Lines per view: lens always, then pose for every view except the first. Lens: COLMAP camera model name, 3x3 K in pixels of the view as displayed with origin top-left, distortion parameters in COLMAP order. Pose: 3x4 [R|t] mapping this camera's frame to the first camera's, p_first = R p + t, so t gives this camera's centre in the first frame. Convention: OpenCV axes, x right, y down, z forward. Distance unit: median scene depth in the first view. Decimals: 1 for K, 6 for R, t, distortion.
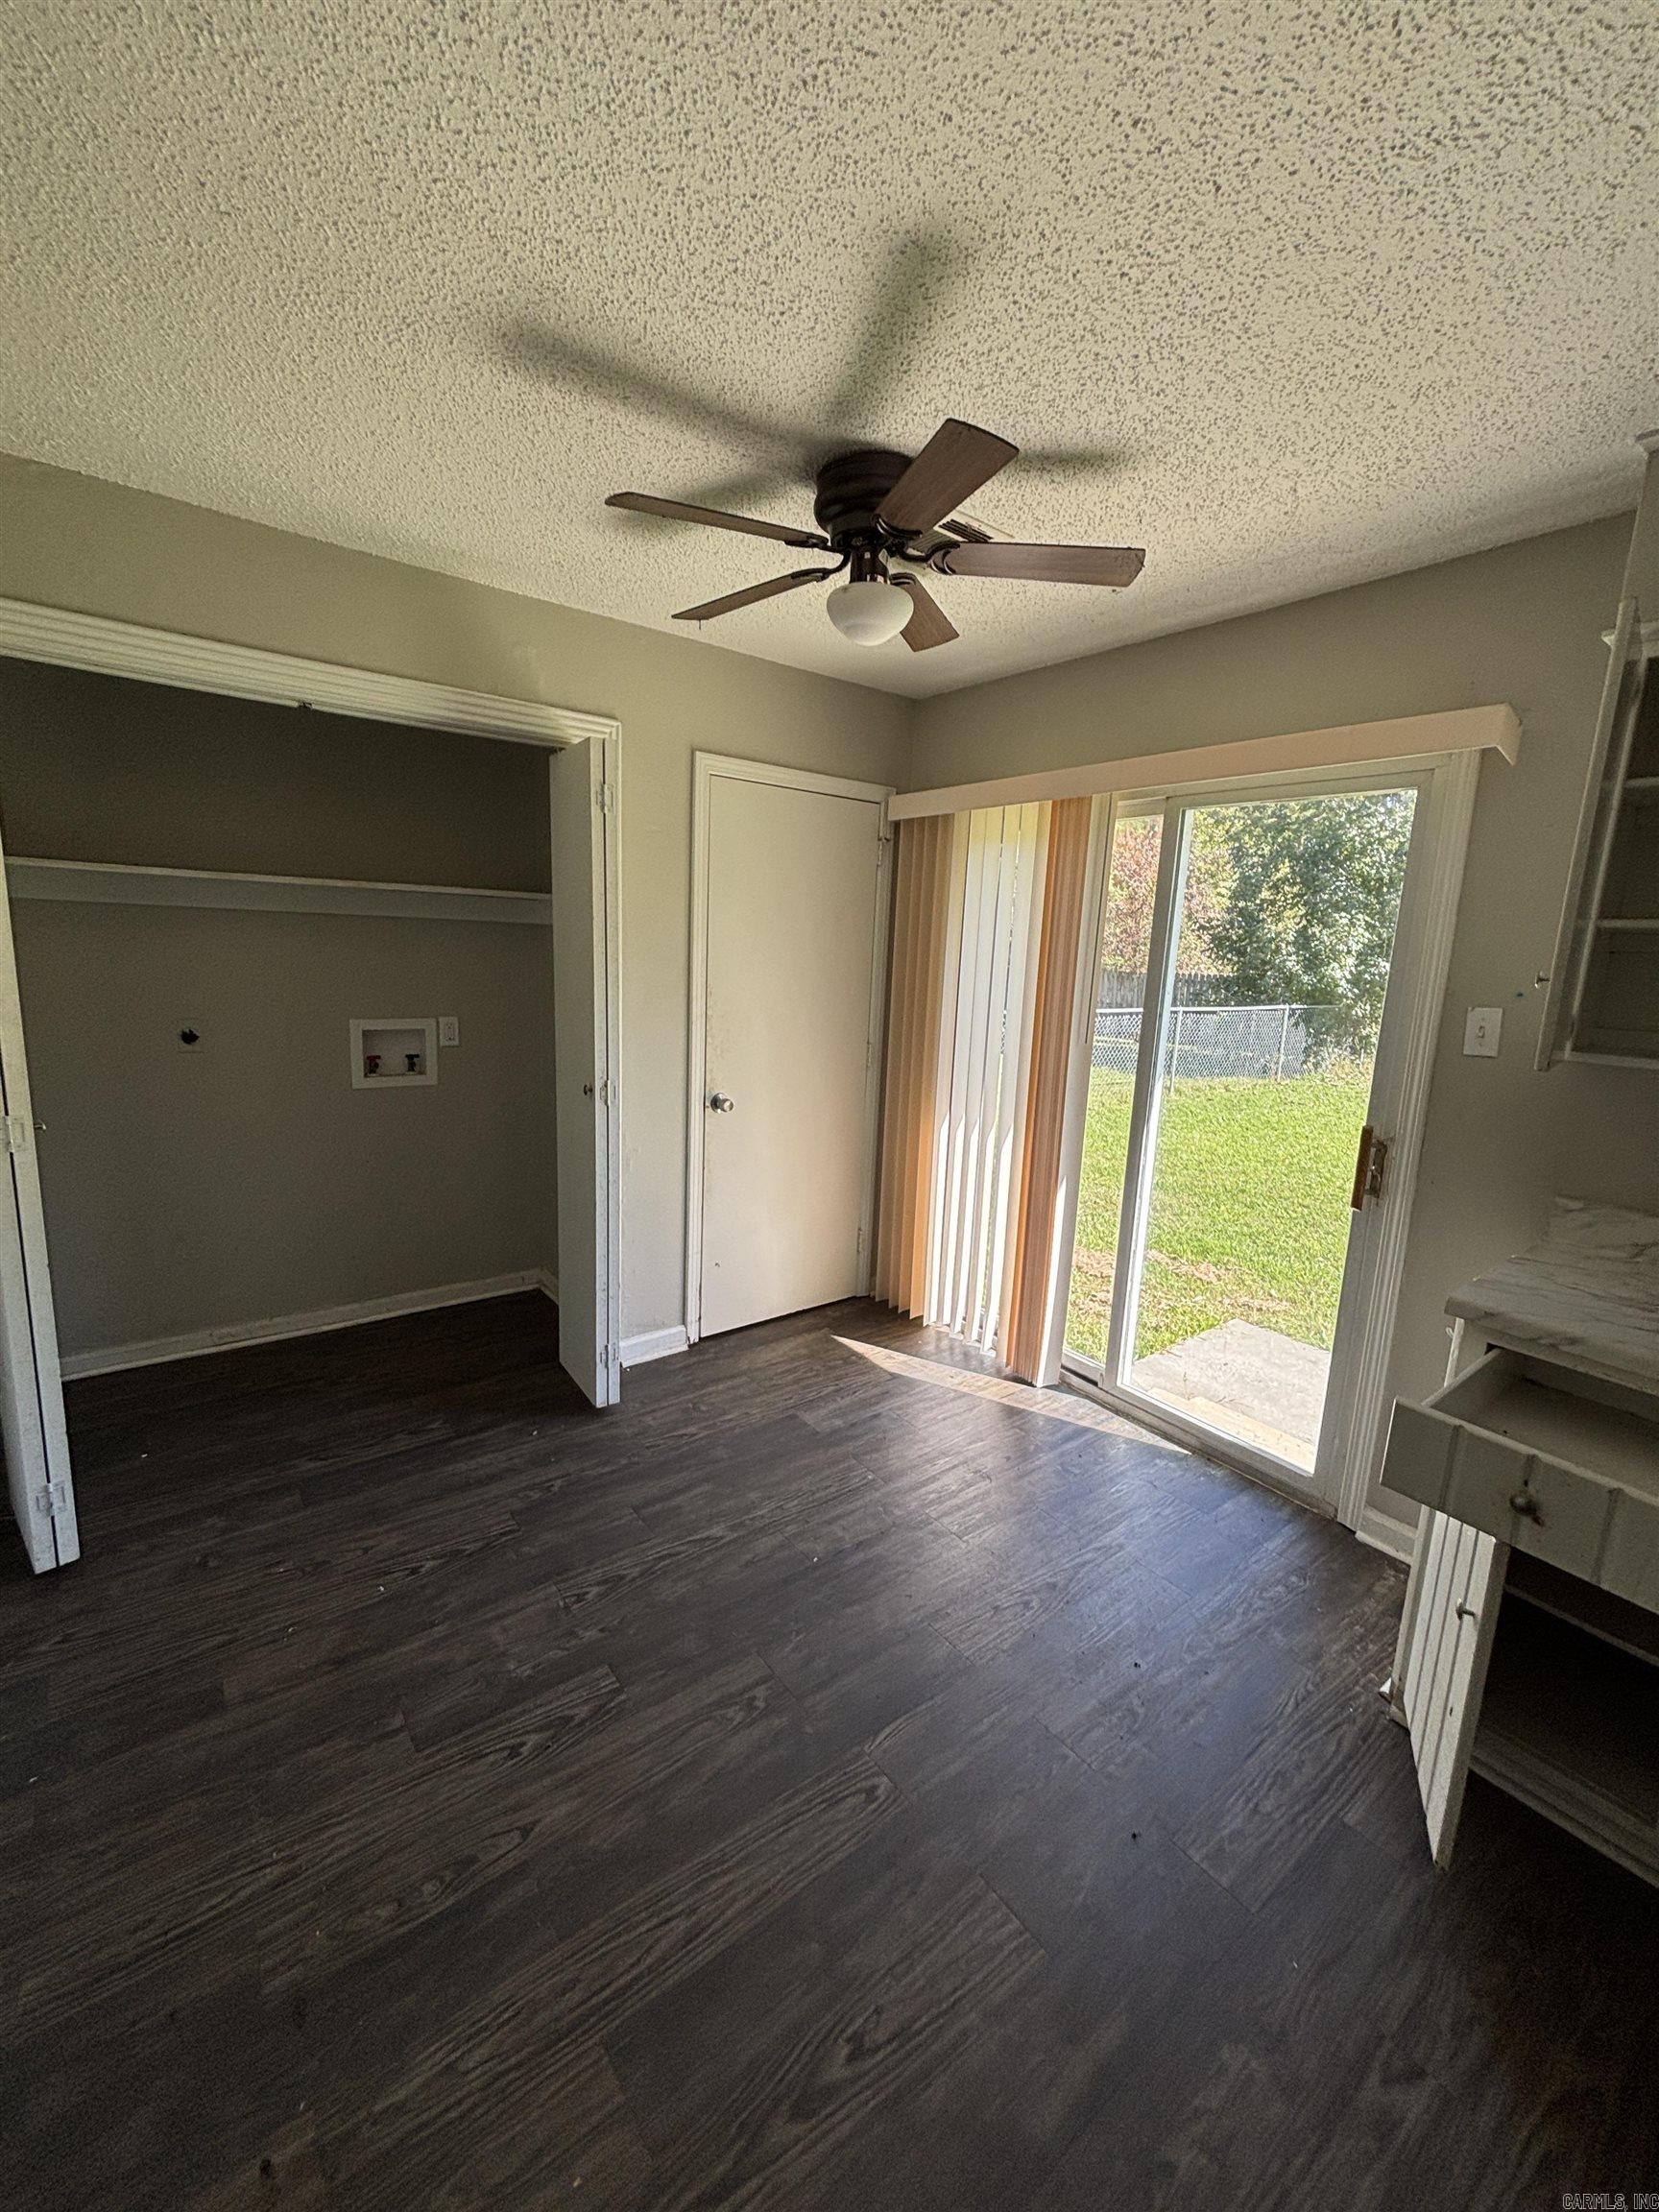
lens RADIAL K [[887.5, 0, 830.0], [0, 887.5, 1100.0], [0, 0, 1]] dist [-0.000580, -0.002886]
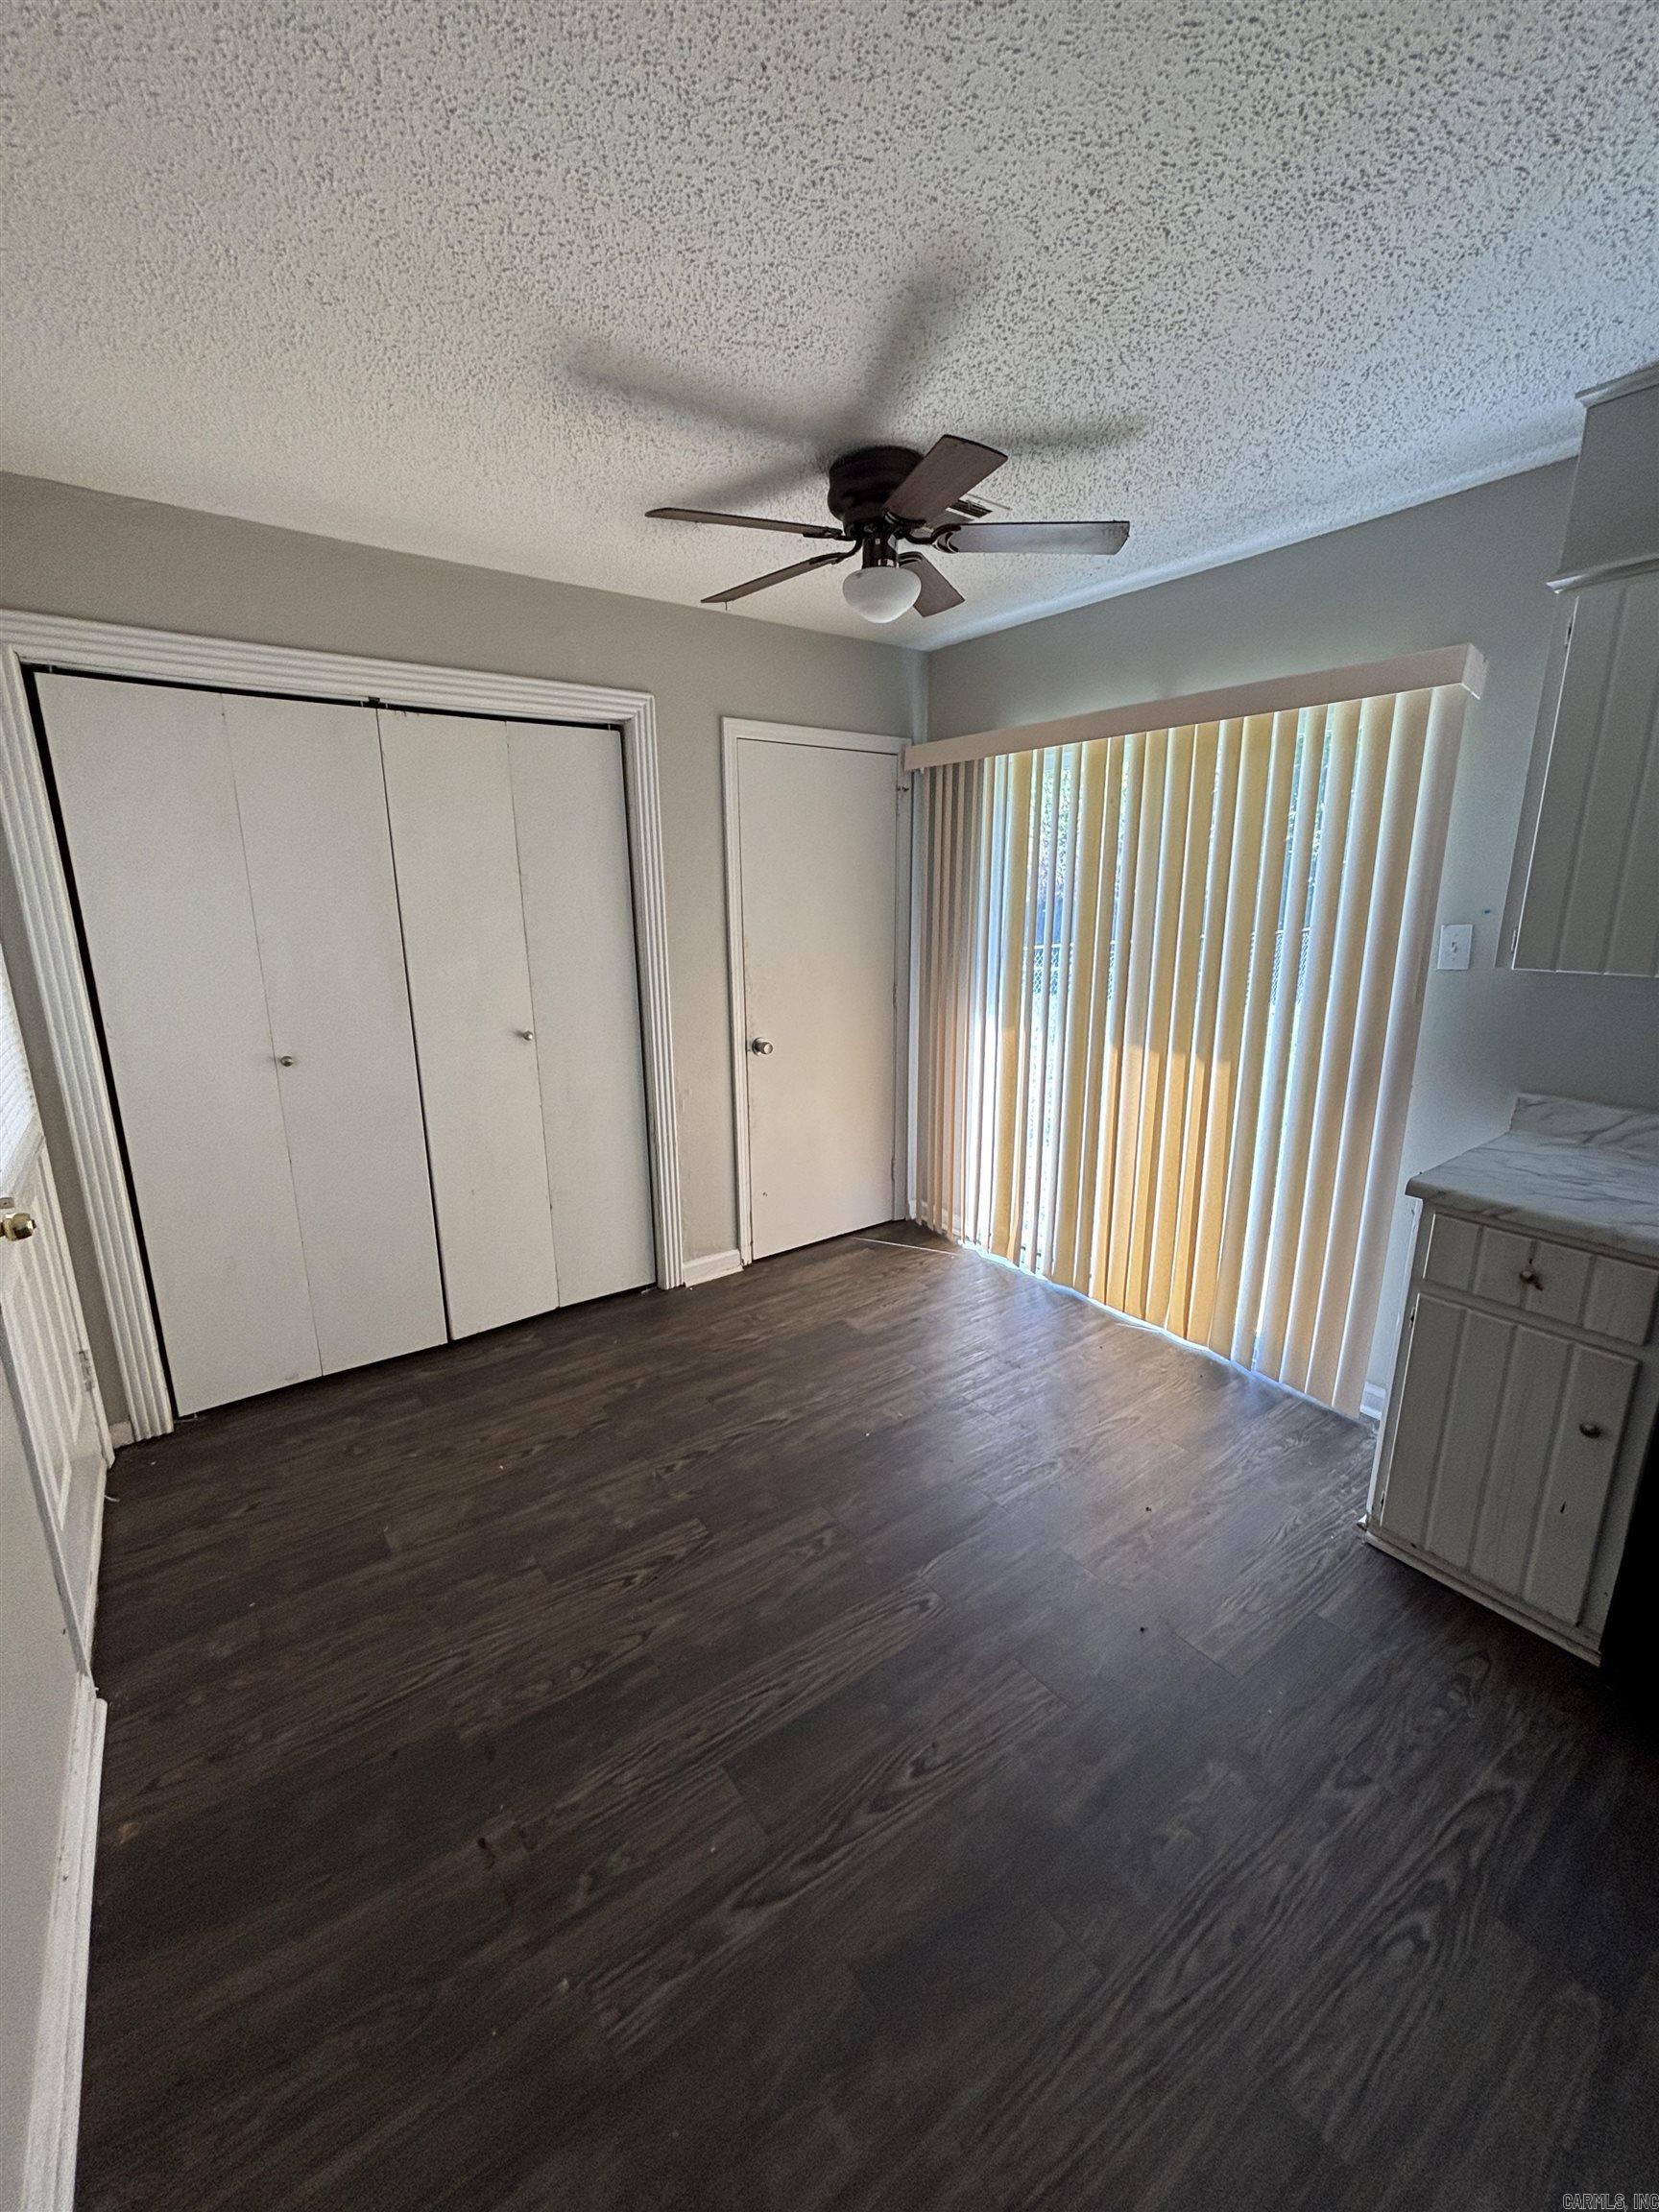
lens RADIAL K [[896.0, 0, 833.0], [0, 896.0, 1100.3], [0, 0, 1]] dist [-0.000028, -0.000133]
pose [[0.998678, -0.042330, -0.029158, -0.011840], [0.044005, 0.997262, 0.059431, 0.016024], [0.026563, -0.060635, 0.997806, -0.180646]]
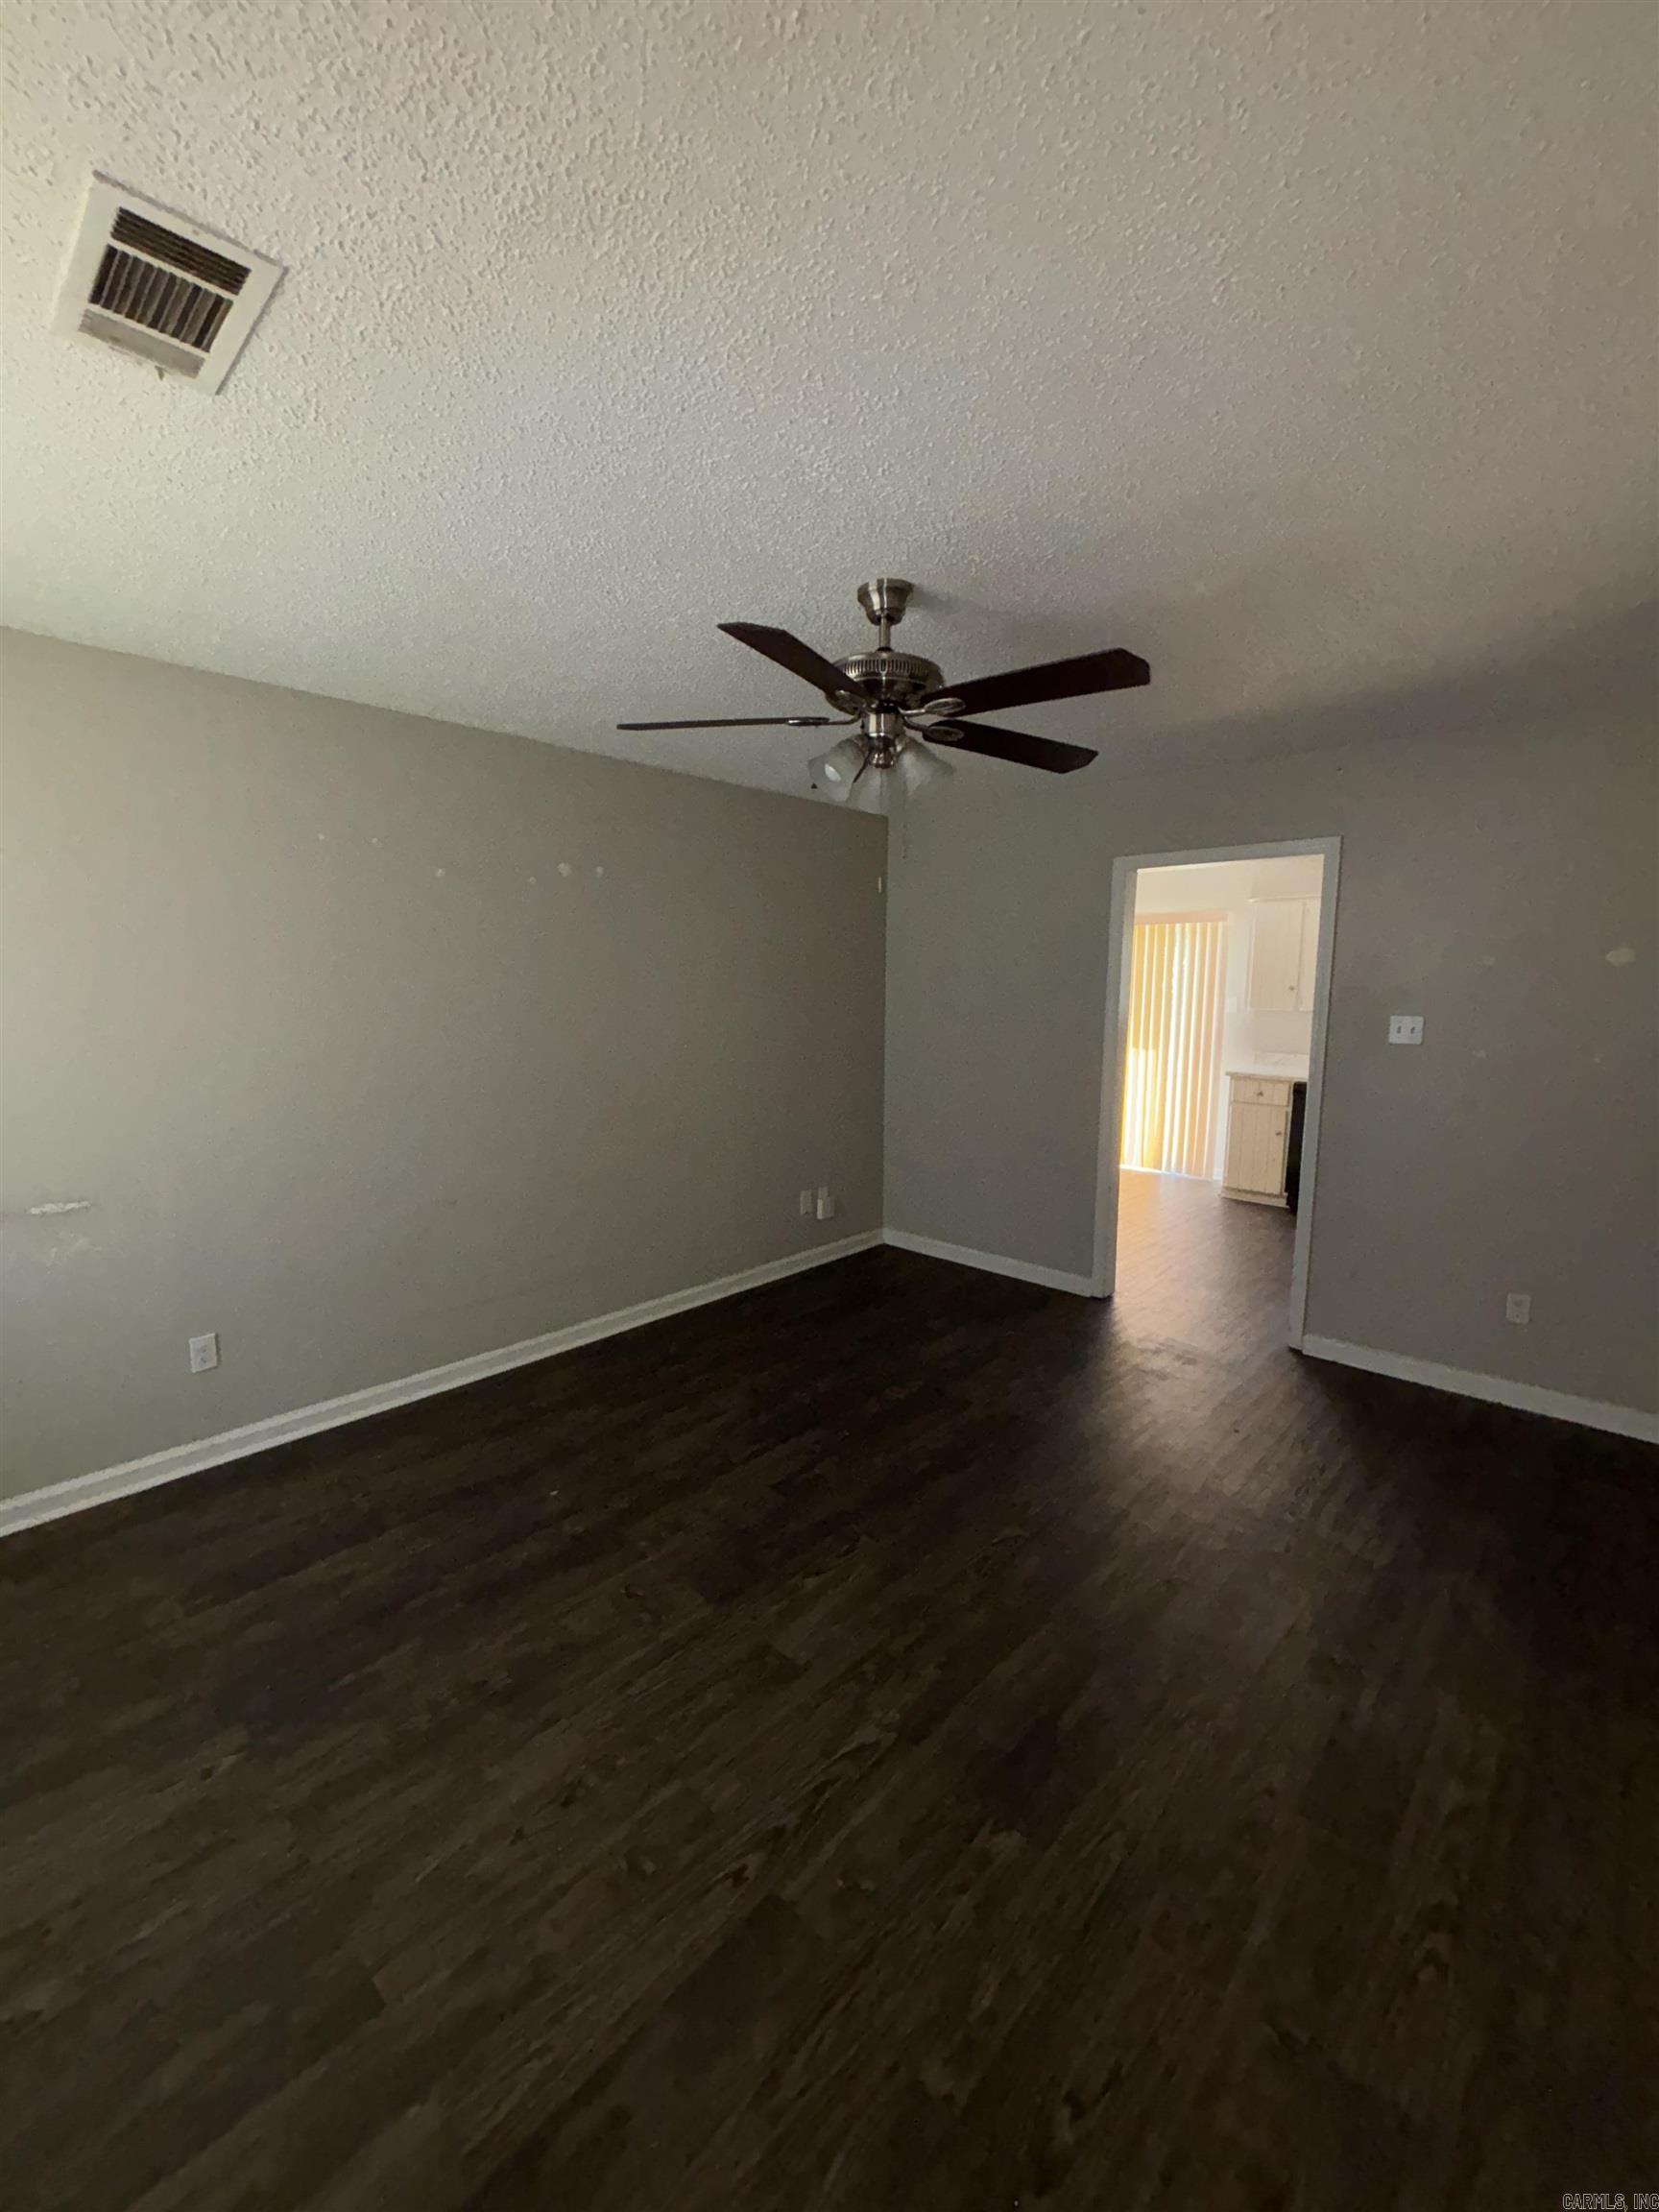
lens RADIAL K [[891.7, 0, 830.0], [0, 891.7, 1098.2], [0, 0, 1]] dist [0.001151, -0.000750]
pose [[0.980756, -0.071010, 0.181867, -1.667481], [0.078359, 0.996361, -0.033535, 0.329797], [-0.178824, 0.047141, 0.982751, -2.451896]]
